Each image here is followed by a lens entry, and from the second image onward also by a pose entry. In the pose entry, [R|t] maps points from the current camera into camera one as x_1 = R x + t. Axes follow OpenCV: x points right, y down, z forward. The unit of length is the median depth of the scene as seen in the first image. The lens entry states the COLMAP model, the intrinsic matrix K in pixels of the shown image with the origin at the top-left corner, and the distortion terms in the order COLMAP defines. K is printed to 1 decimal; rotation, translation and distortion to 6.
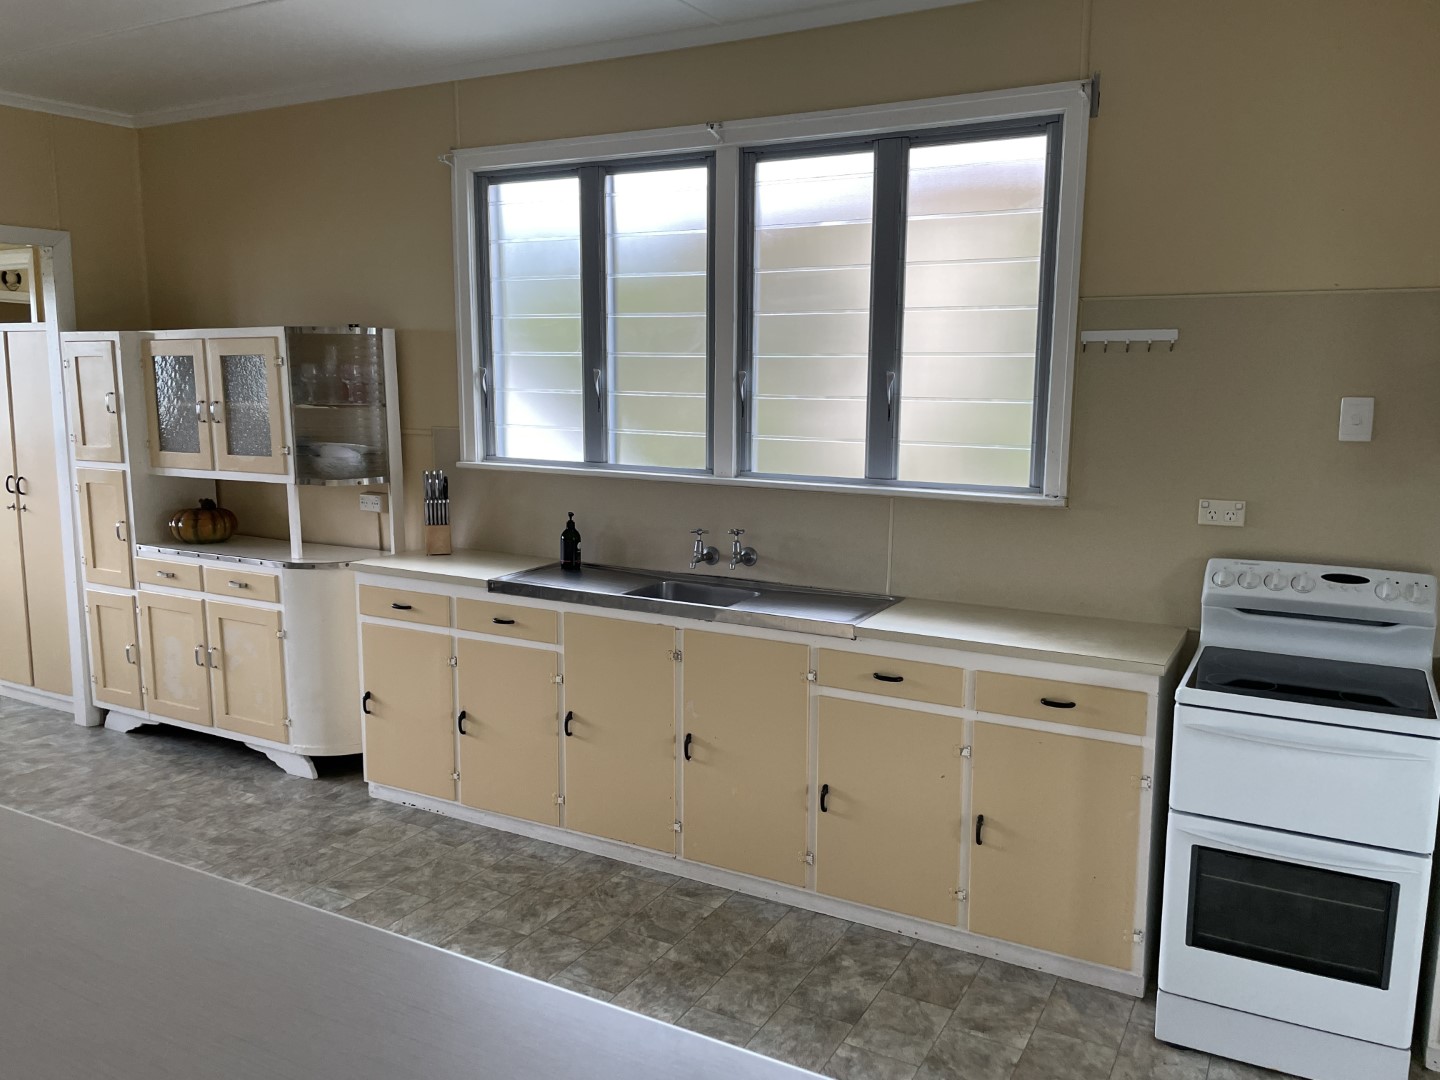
lens RADIAL K [[1119.5, 0, 719.2], [0, 1119.5, 535.9], [0, 0, 1]] dist [0.052775, -0.044273]
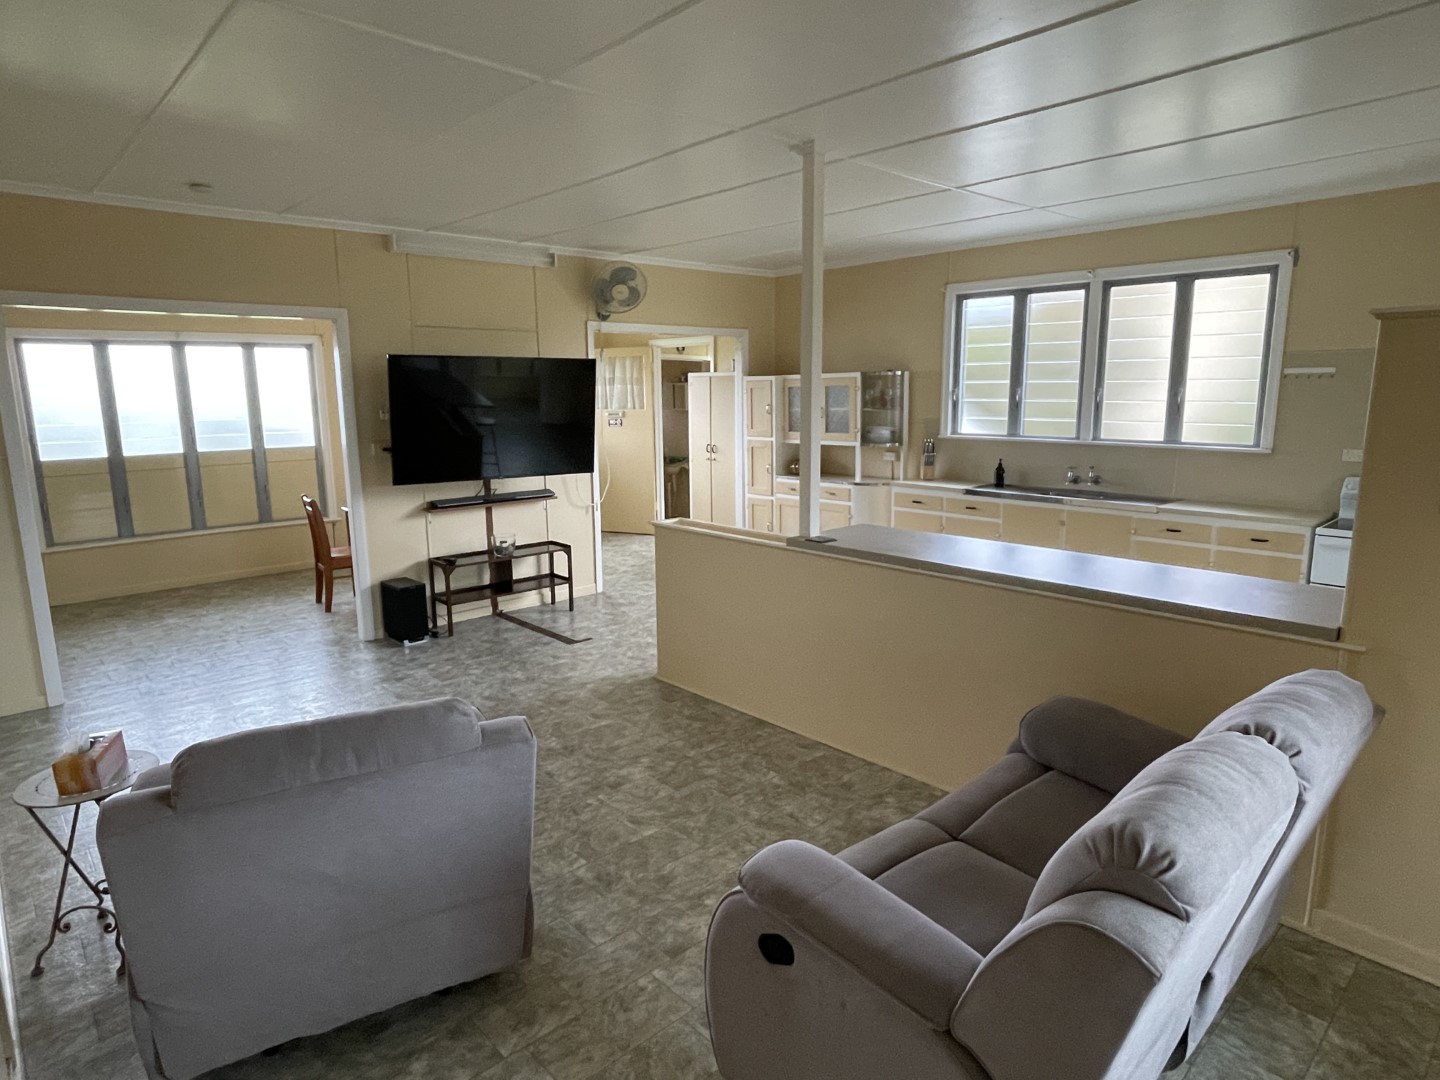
lens RADIAL K [[815.8, 0, 722.6], [0, 815.8, 542.4], [0, 0, 1]] dist [-0.012873, -0.001244]
pose [[0.946178, 0.041627, -0.320958, -0.125385], [-0.027766, 0.998478, 0.047647, 0.072732], [0.322453, -0.036171, 0.945894, -0.570794]]
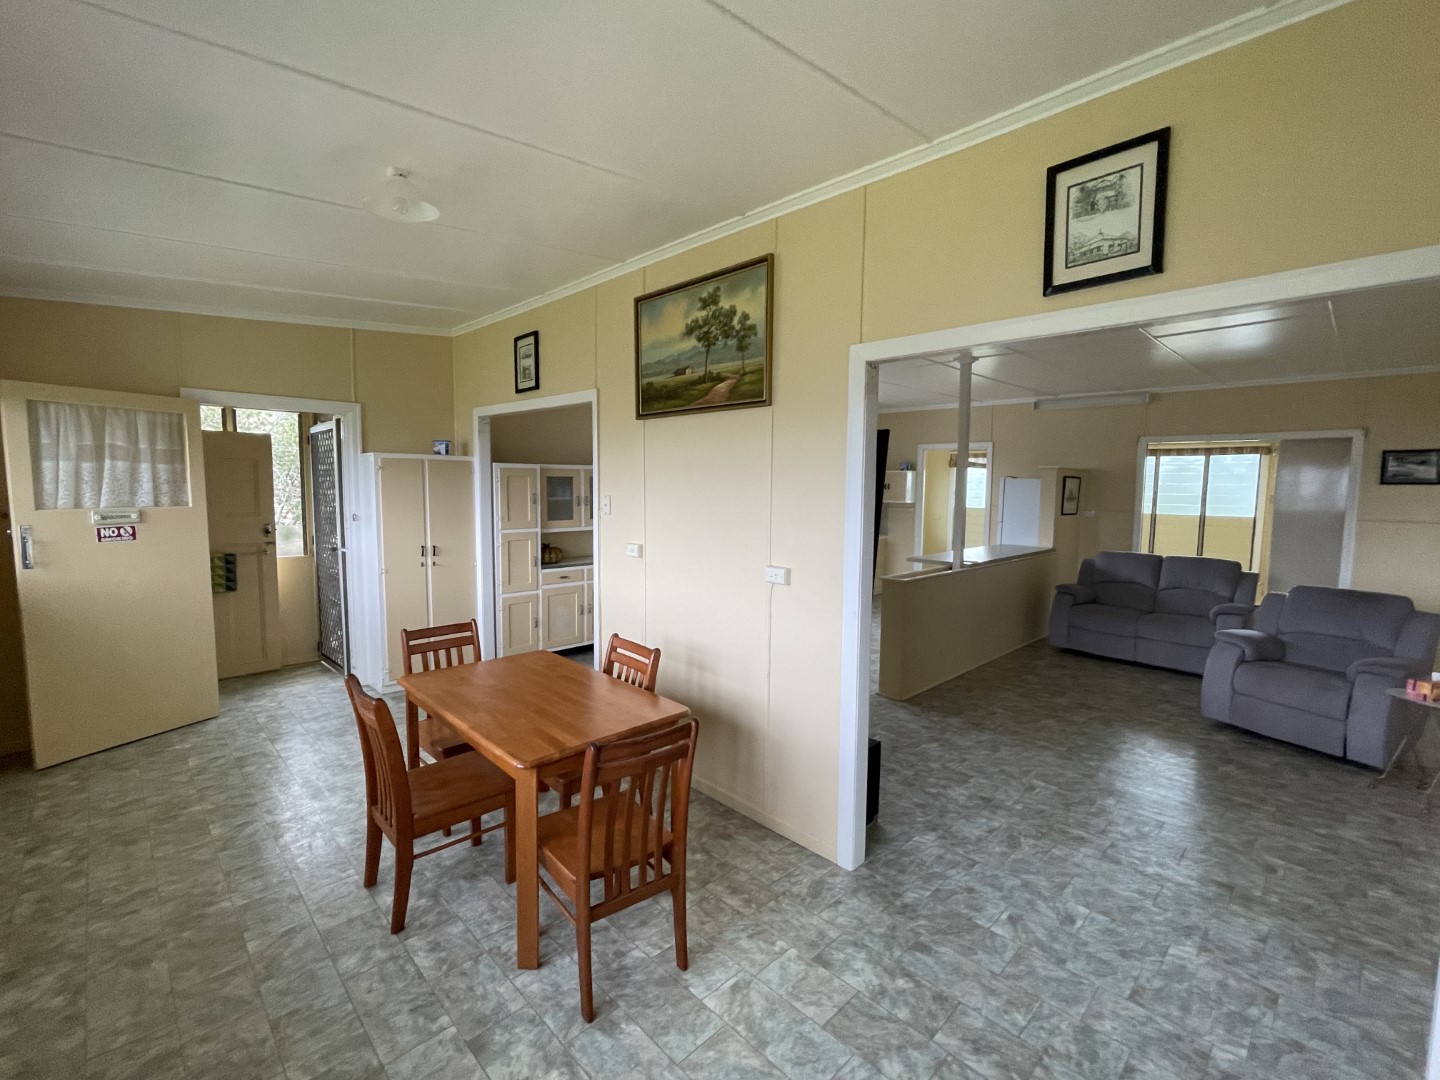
lens RADIAL K [[665.8, 0, 731.0], [0, 665.8, 530.5], [0, 0, 1]] dist [-0.005531, -0.000212]
pose [[0.300552, -0.088004, 0.949697, -1.529813], [0.138234, 0.989240, 0.047921, -0.053349], [-0.943695, 0.116877, 0.309483, 0.238659]]
